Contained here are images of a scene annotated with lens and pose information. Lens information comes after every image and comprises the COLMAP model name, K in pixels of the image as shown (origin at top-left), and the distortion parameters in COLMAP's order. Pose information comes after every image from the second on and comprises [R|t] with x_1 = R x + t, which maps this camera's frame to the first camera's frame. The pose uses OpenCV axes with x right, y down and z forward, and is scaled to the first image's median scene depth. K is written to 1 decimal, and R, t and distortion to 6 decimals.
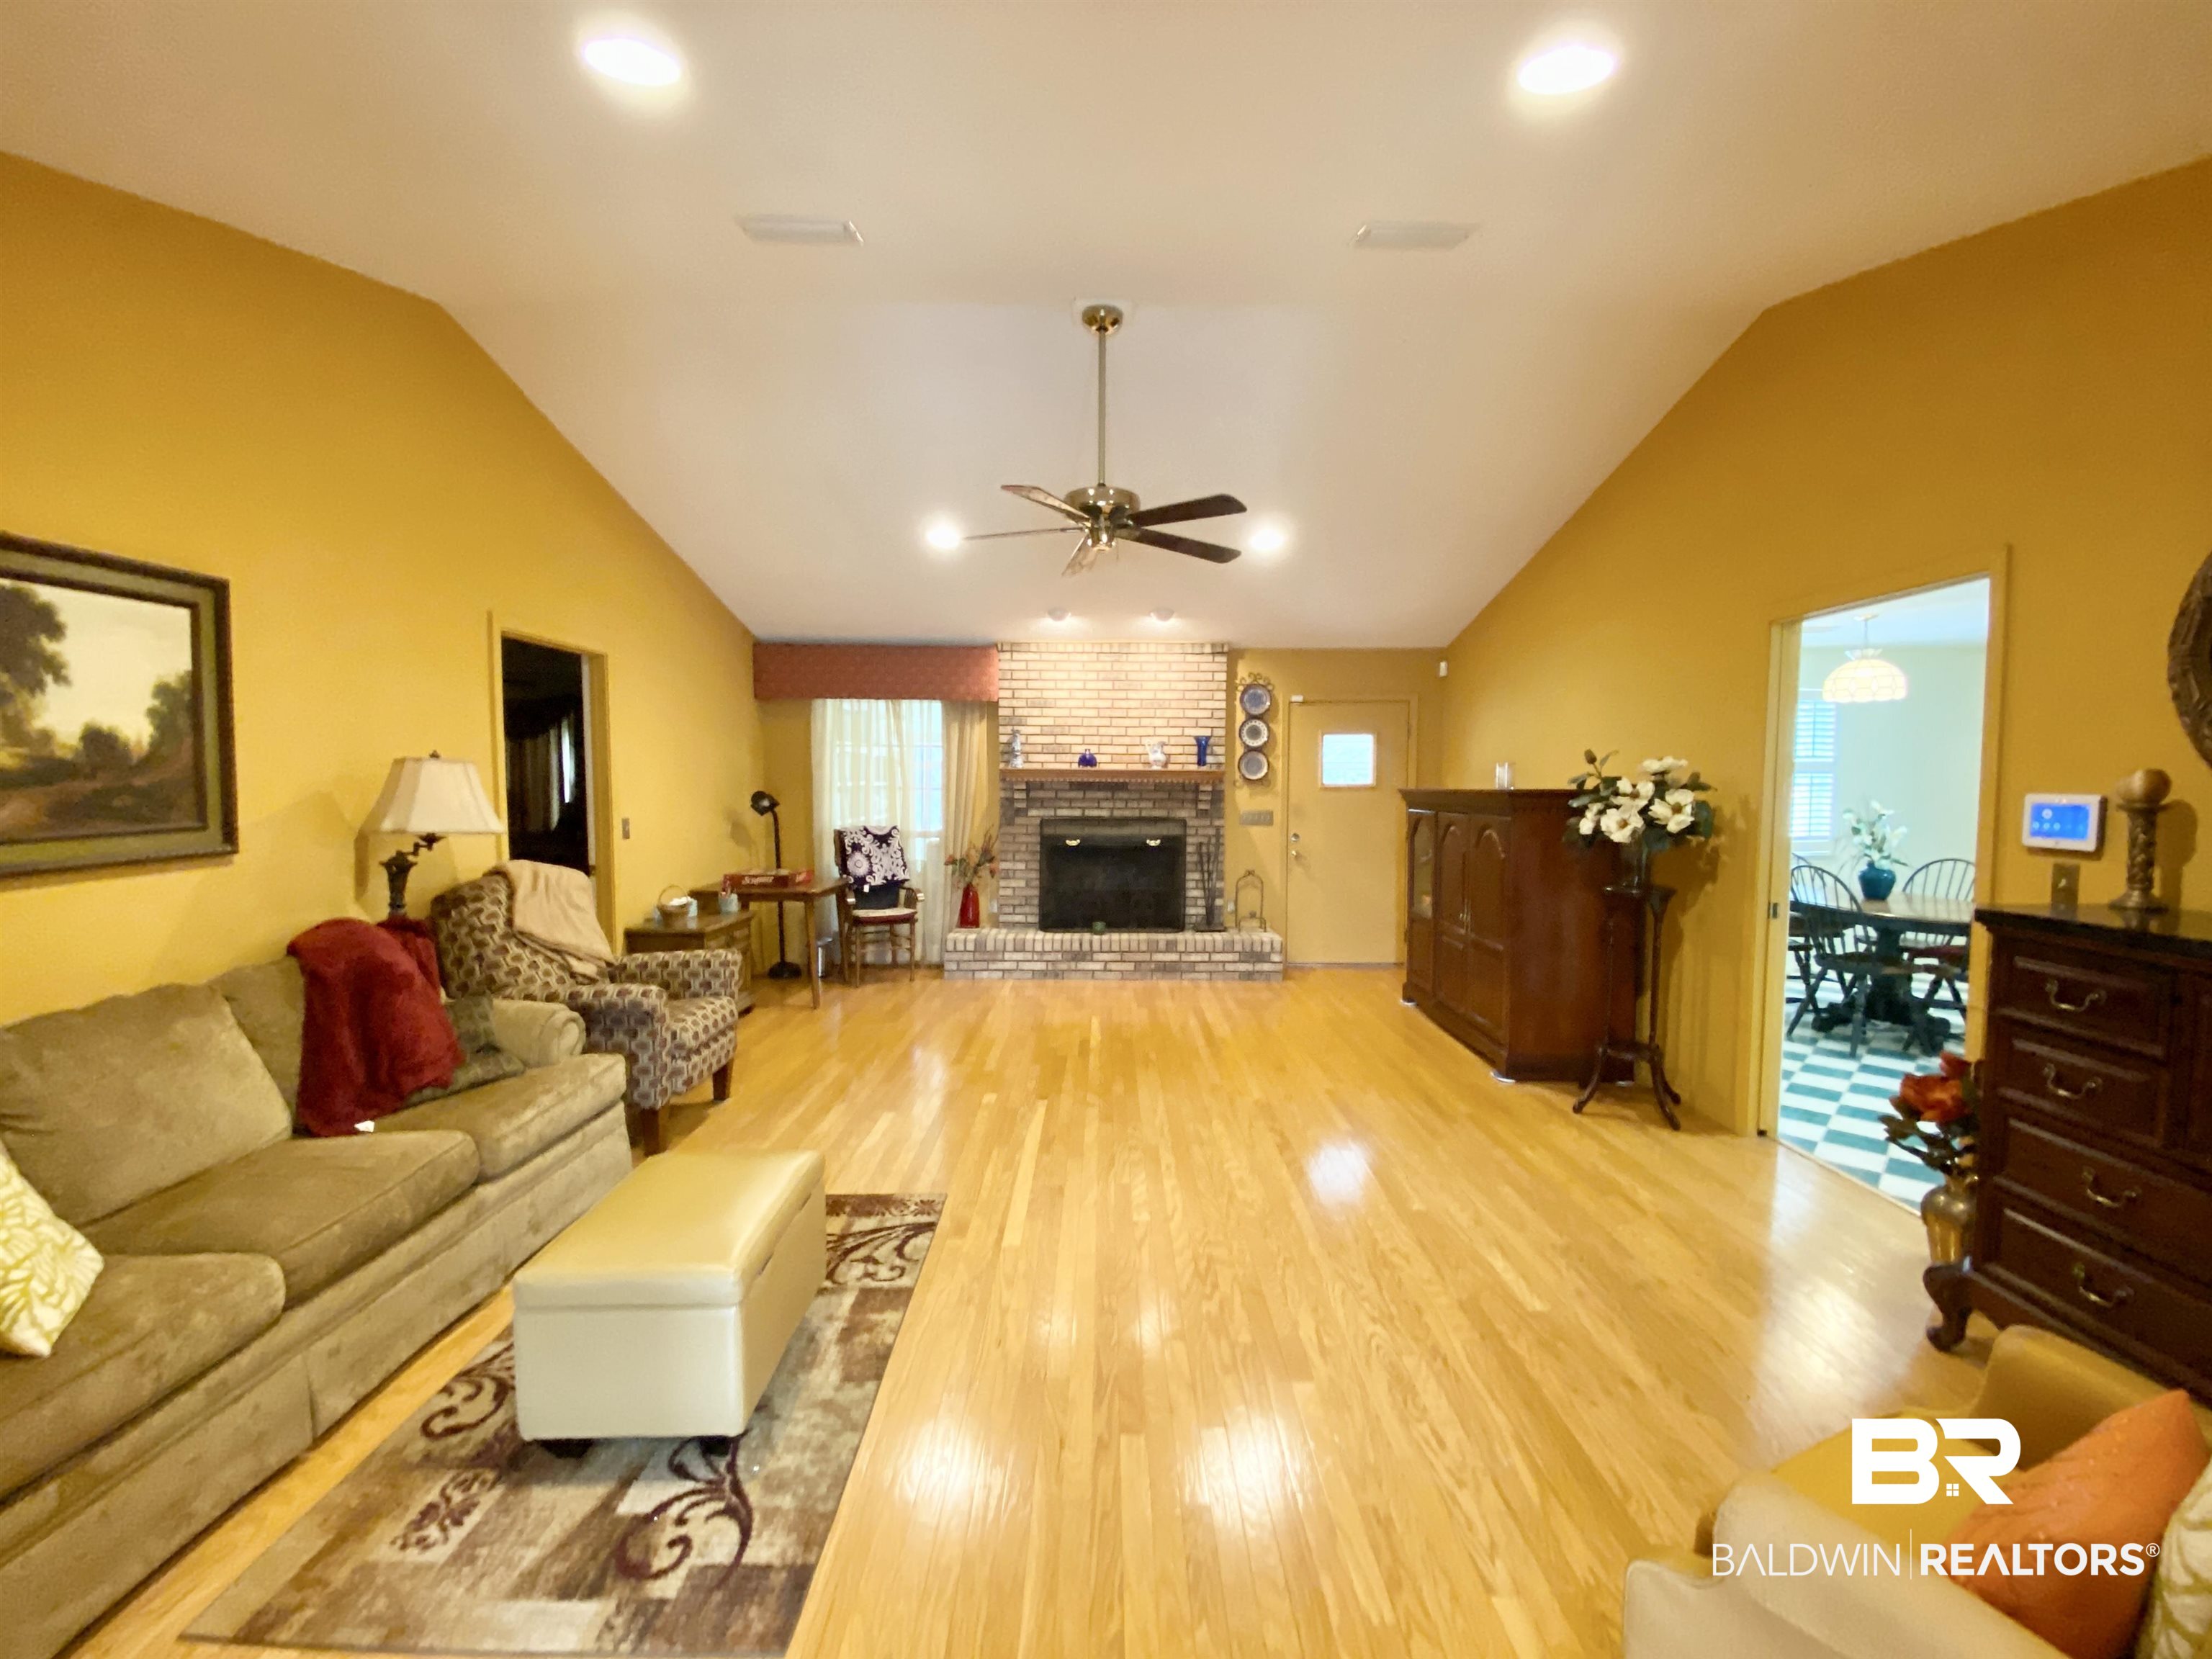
lens RADIAL K [[904.0, 0, 1110.6], [0, 904.0, 824.4], [0, 0, 1]] dist [-0.002765, -0.000273]
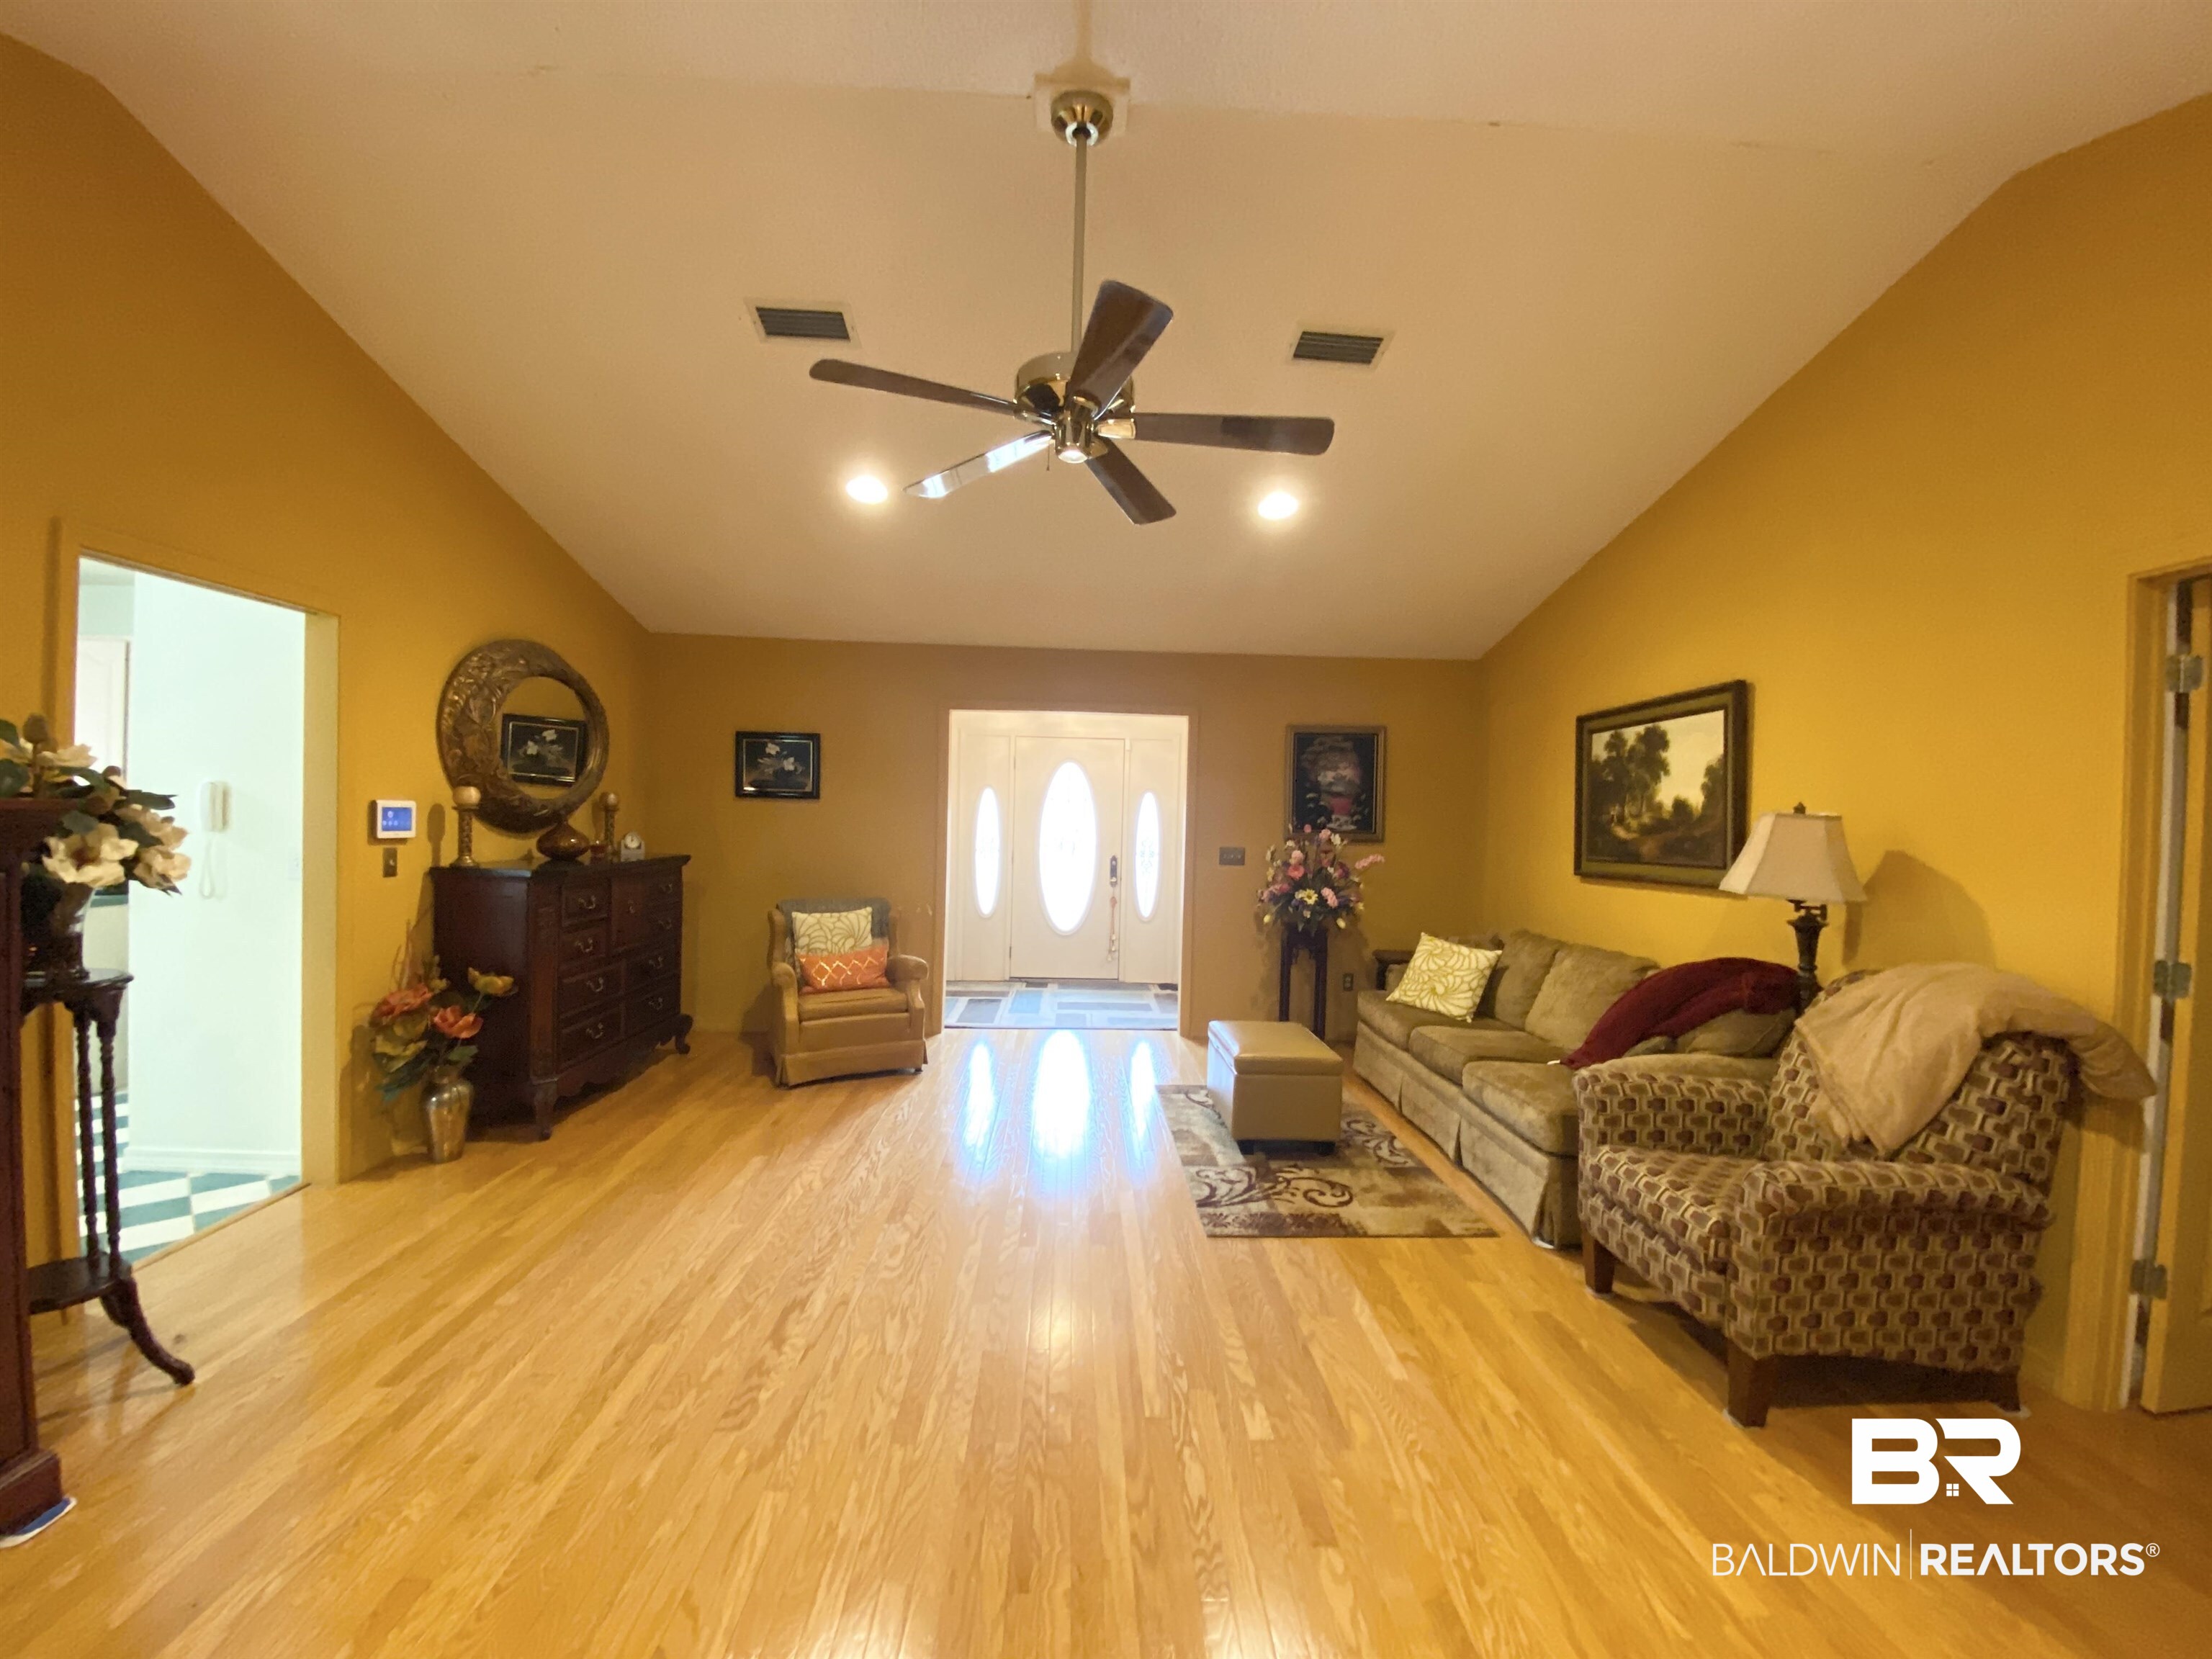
lens RADIAL K [[904.0, 0, 1102.9], [0, 904.0, 842.7], [0, 0, 1]] dist [-0.002765, -0.000273]
pose [[-0.999126, -0.031361, -0.027644, -0.034170], [-0.033519, 0.996117, 0.081407, -0.119519], [0.024983, 0.082262, -0.996298, 2.451974]]
